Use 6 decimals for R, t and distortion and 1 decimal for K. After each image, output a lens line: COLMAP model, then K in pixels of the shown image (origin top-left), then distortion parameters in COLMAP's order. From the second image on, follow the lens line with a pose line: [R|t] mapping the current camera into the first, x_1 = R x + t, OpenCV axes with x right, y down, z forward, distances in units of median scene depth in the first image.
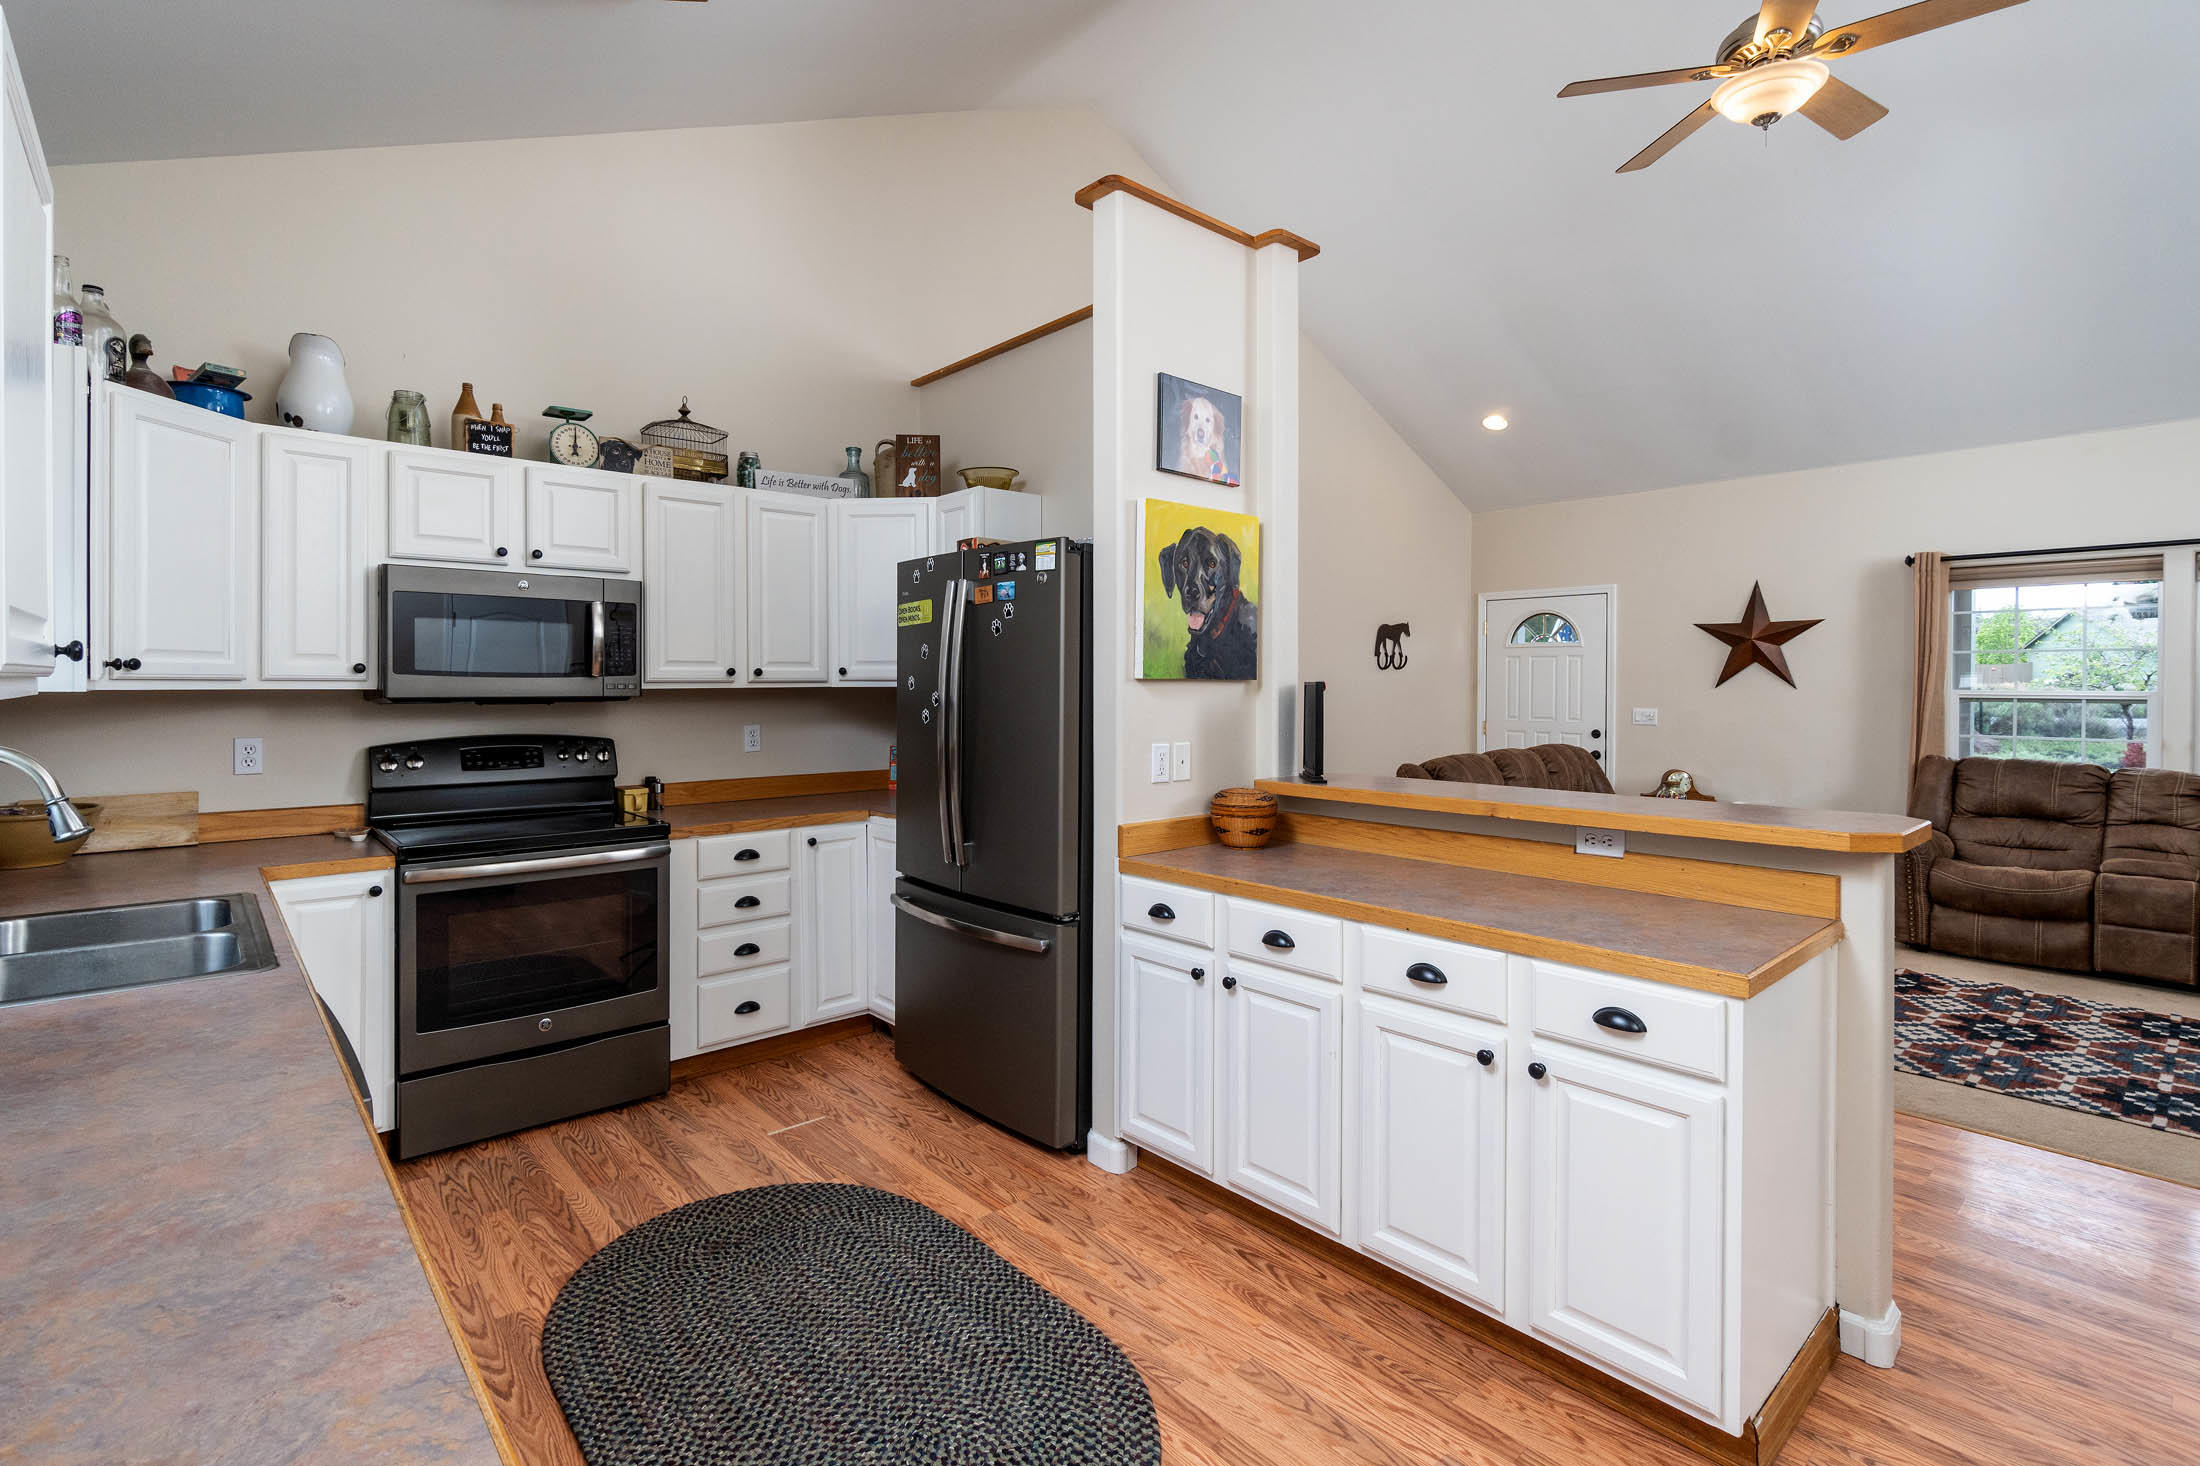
lens RADIAL K [[1016.1, 0, 1137.1], [0, 1016.1, 692.9], [0, 0, 1]] dist [0.002294, 0.000618]
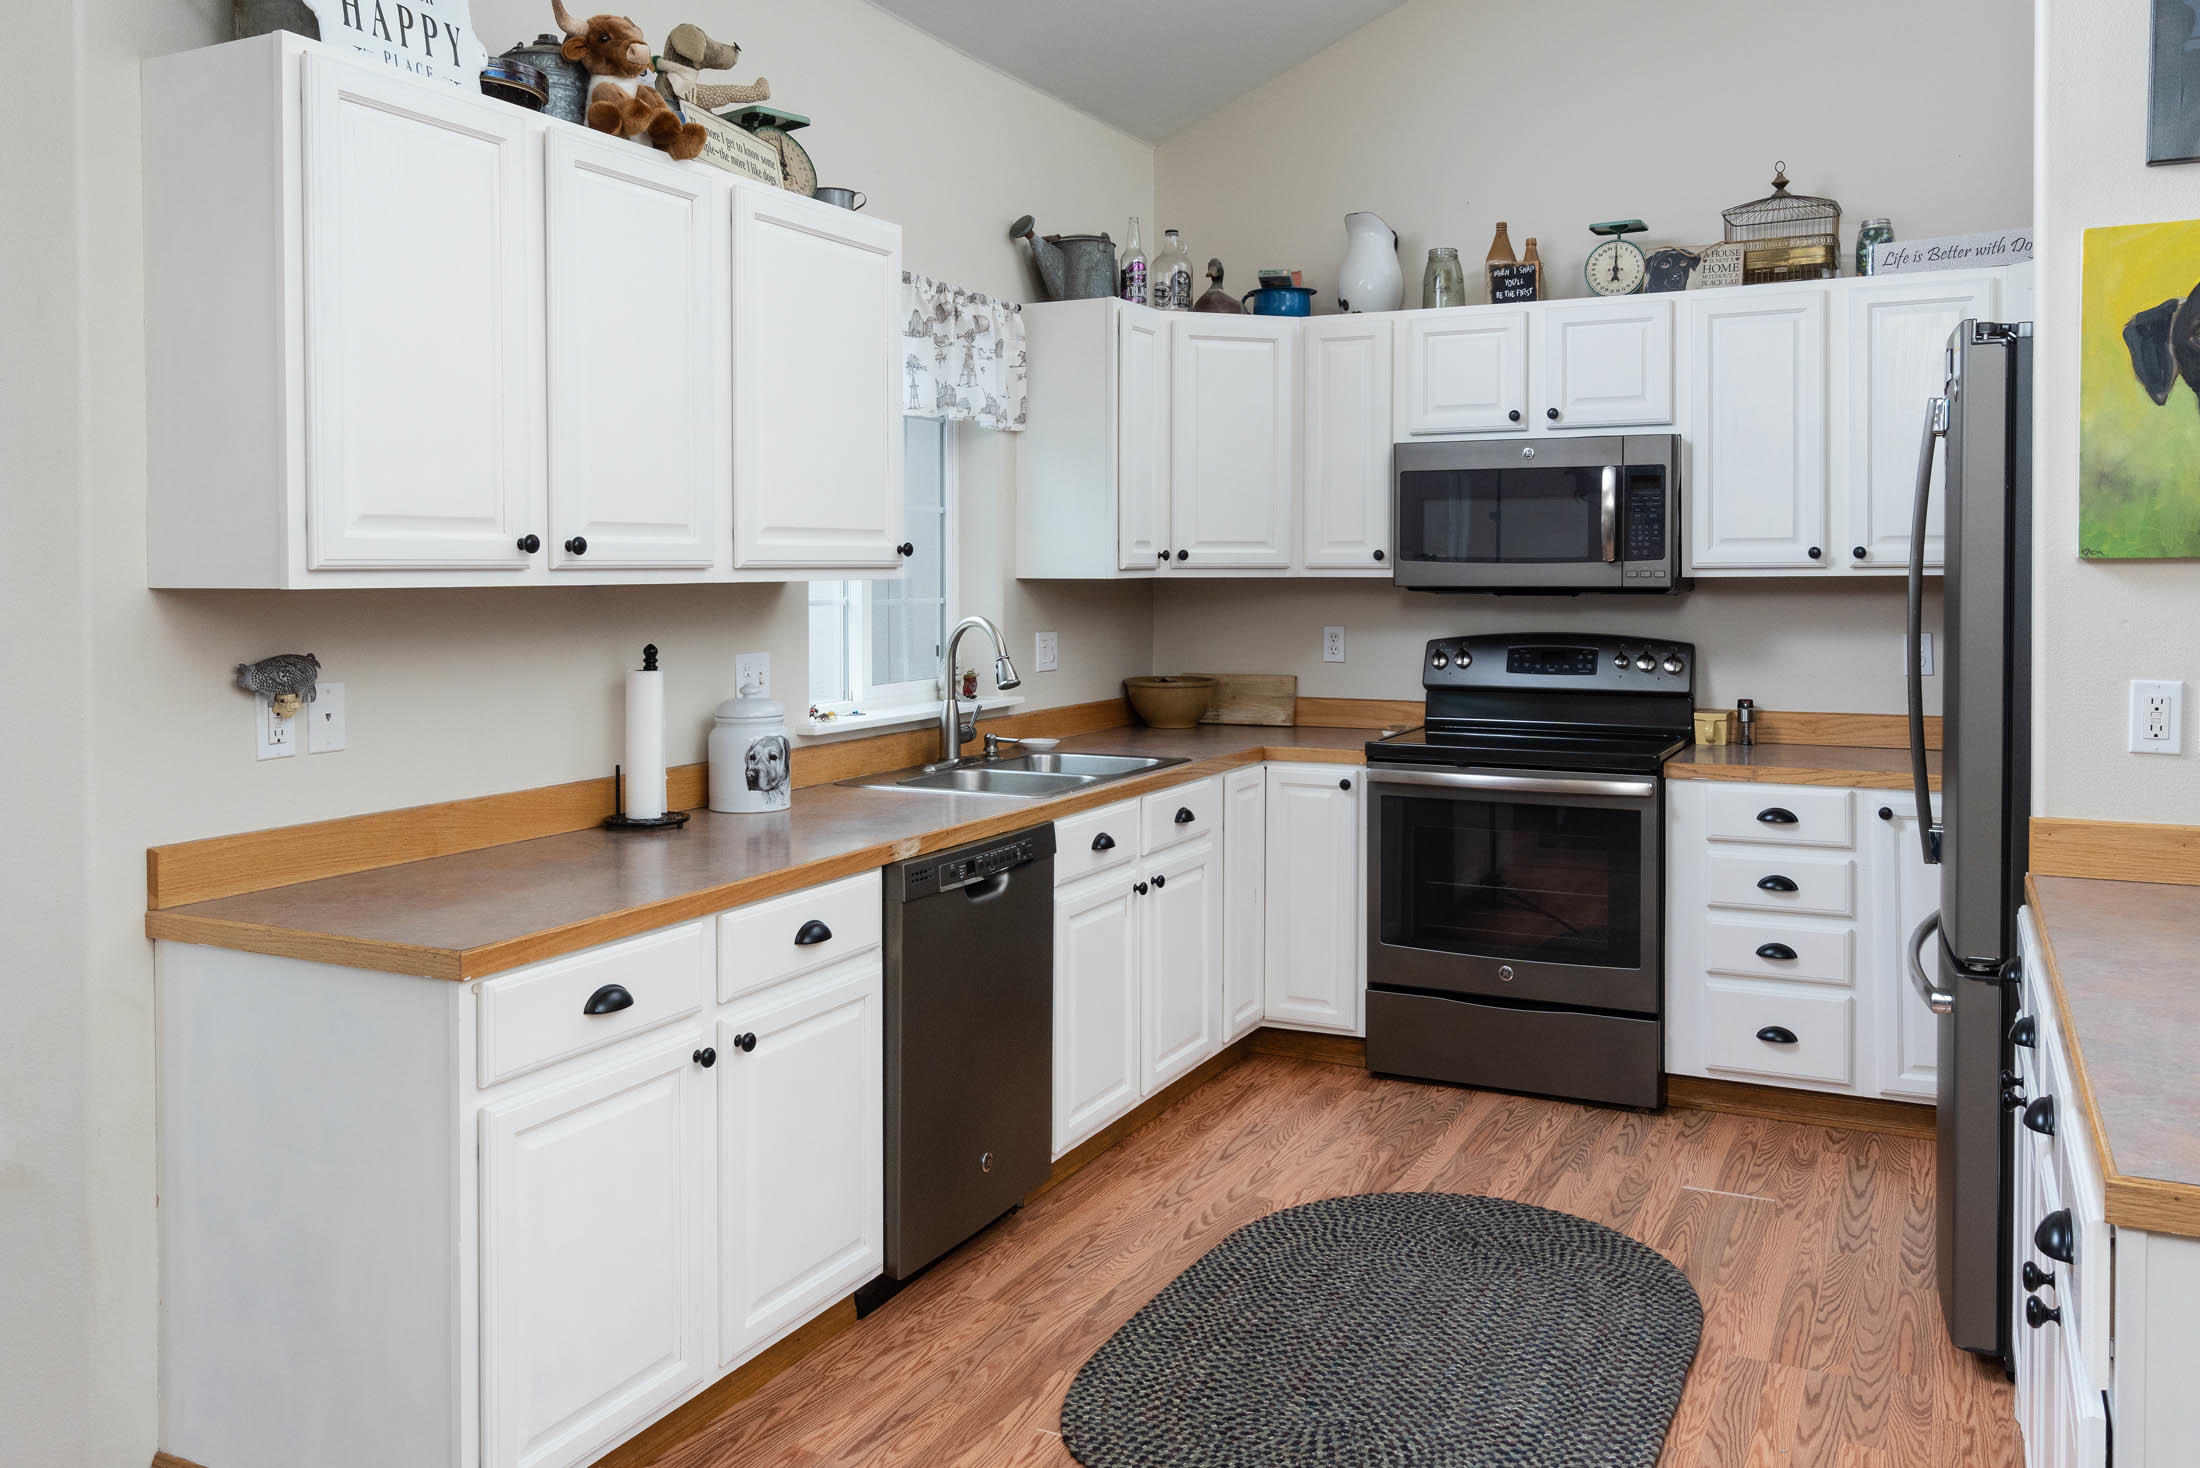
lens RADIAL K [[1766.4, 0, 1105.0], [0, 1766.4, 605.9], [0, 0, 1]] dist [0.003323, 0.002927]
pose [[0.372570, 0.014567, -0.927890, 0.613893], [-0.006512, 0.999893, 0.013083, 0.002920], [0.927981, 0.001168, 0.372625, 0.132506]]
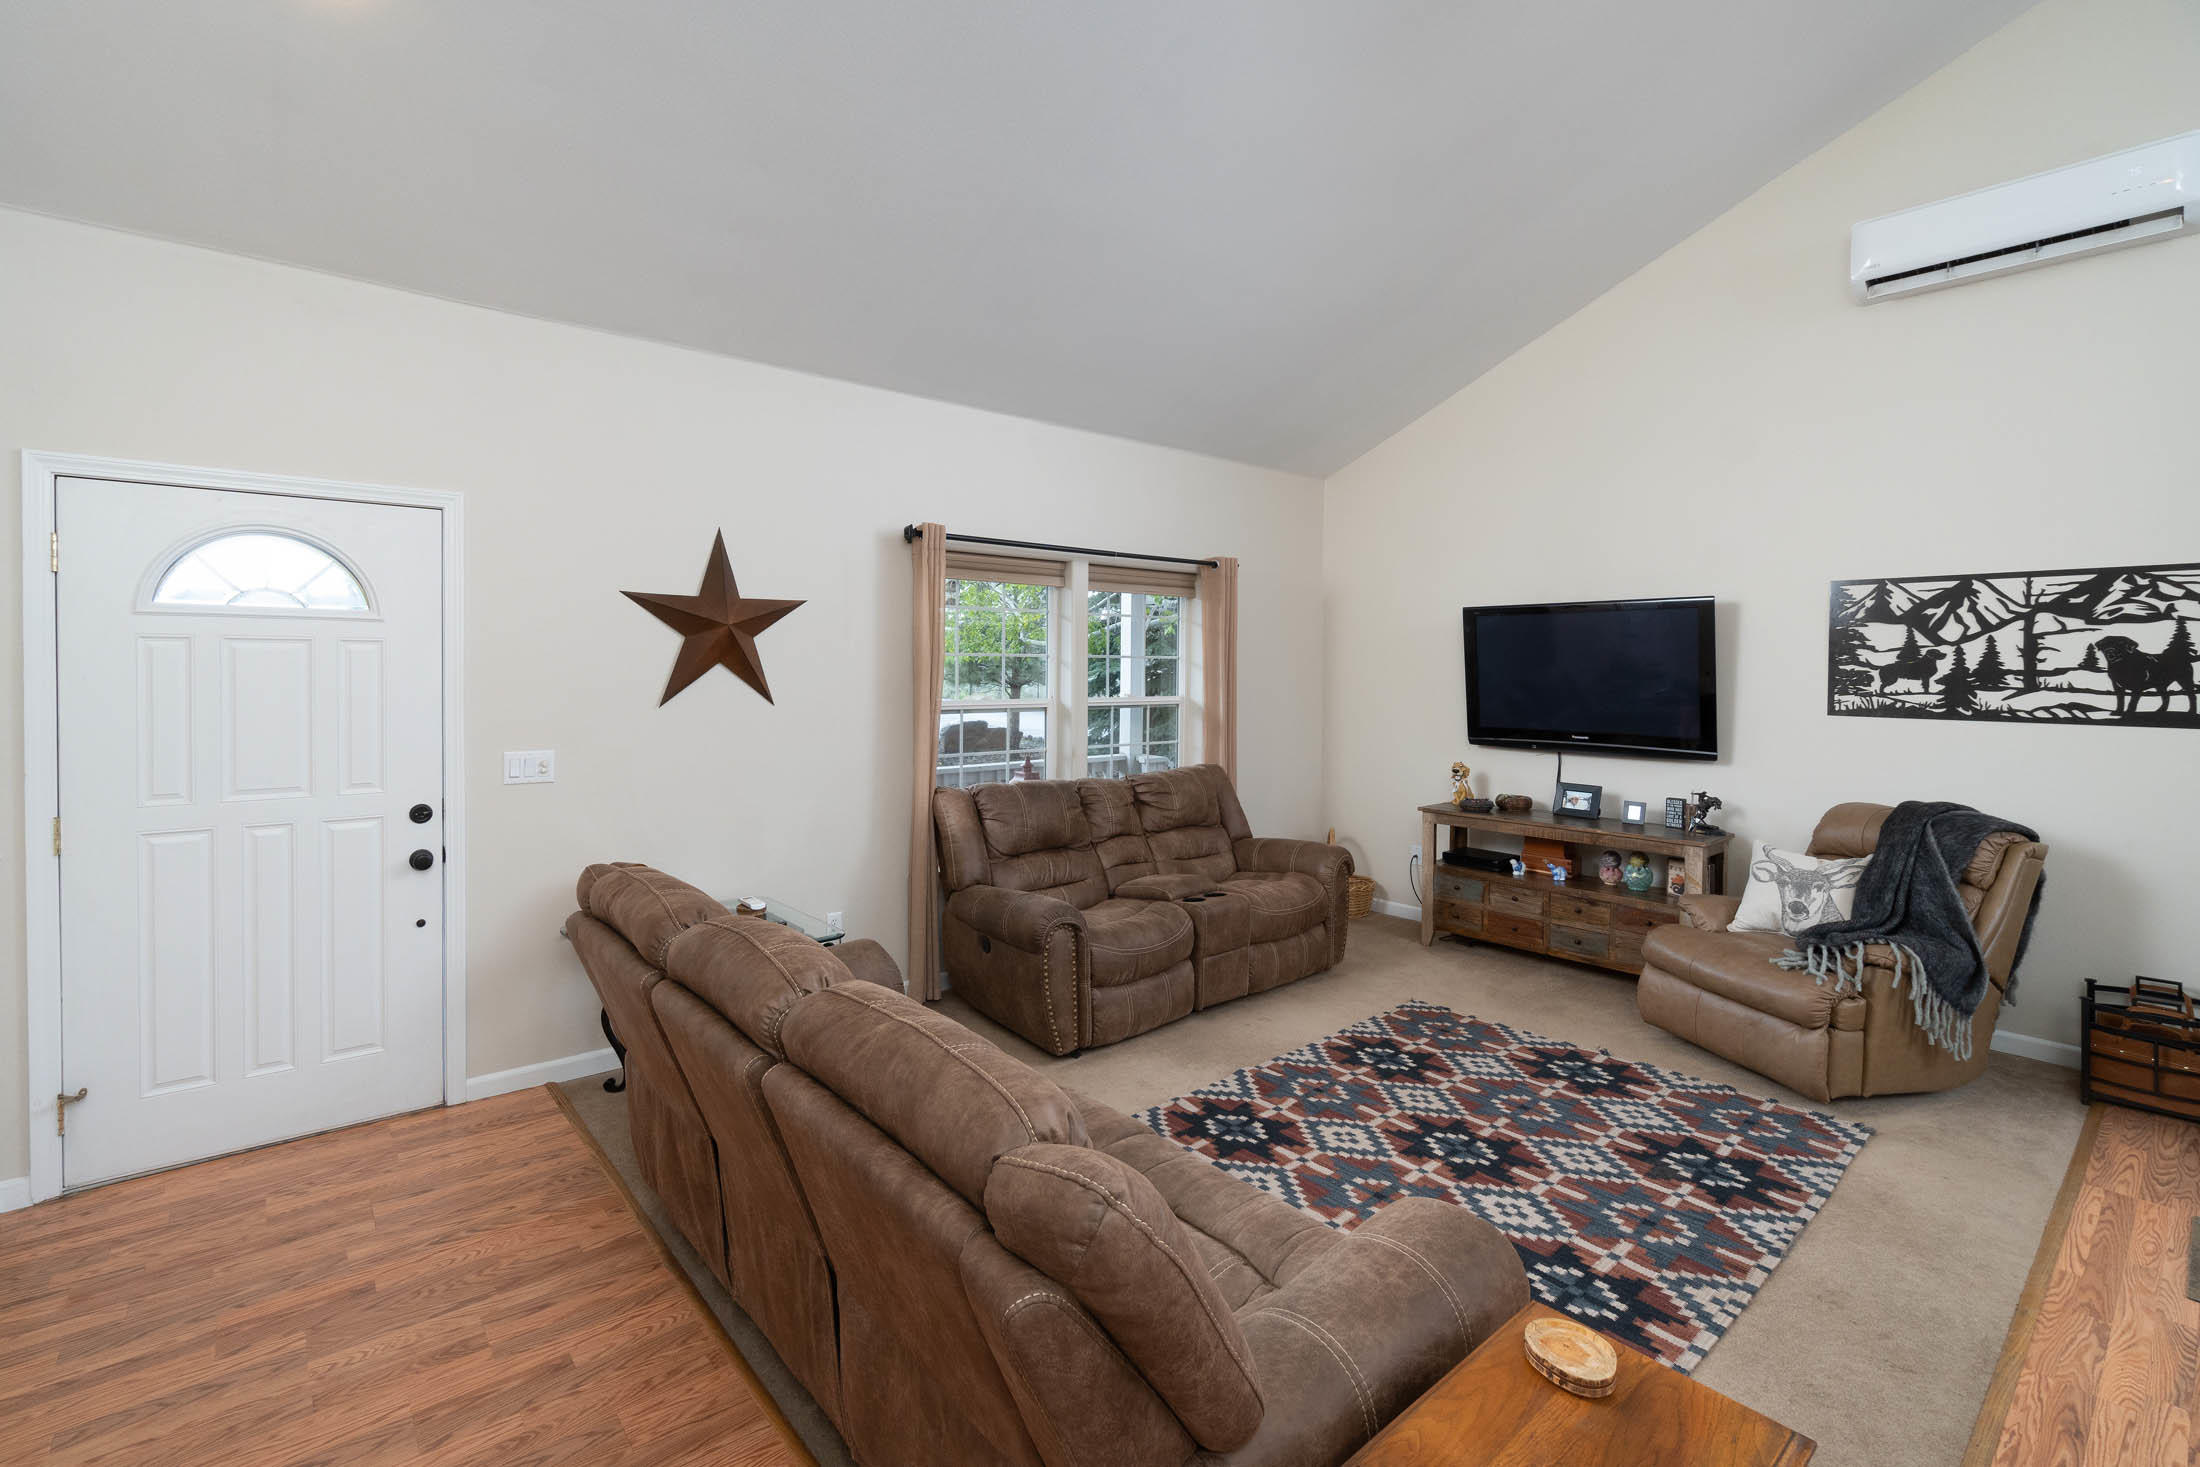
lens RADIAL K [[969.5, 0, 1005.9], [0, 969.5, 670.1], [0, 0, 1]] dist [-0.007476, 0.000496]
pose [[0.084607, -0.009494, 0.996369, 0.083435], [0.004275, 0.999949, 0.009165, -0.059244], [-0.996405, 0.003484, 0.084643, 1.512940]]
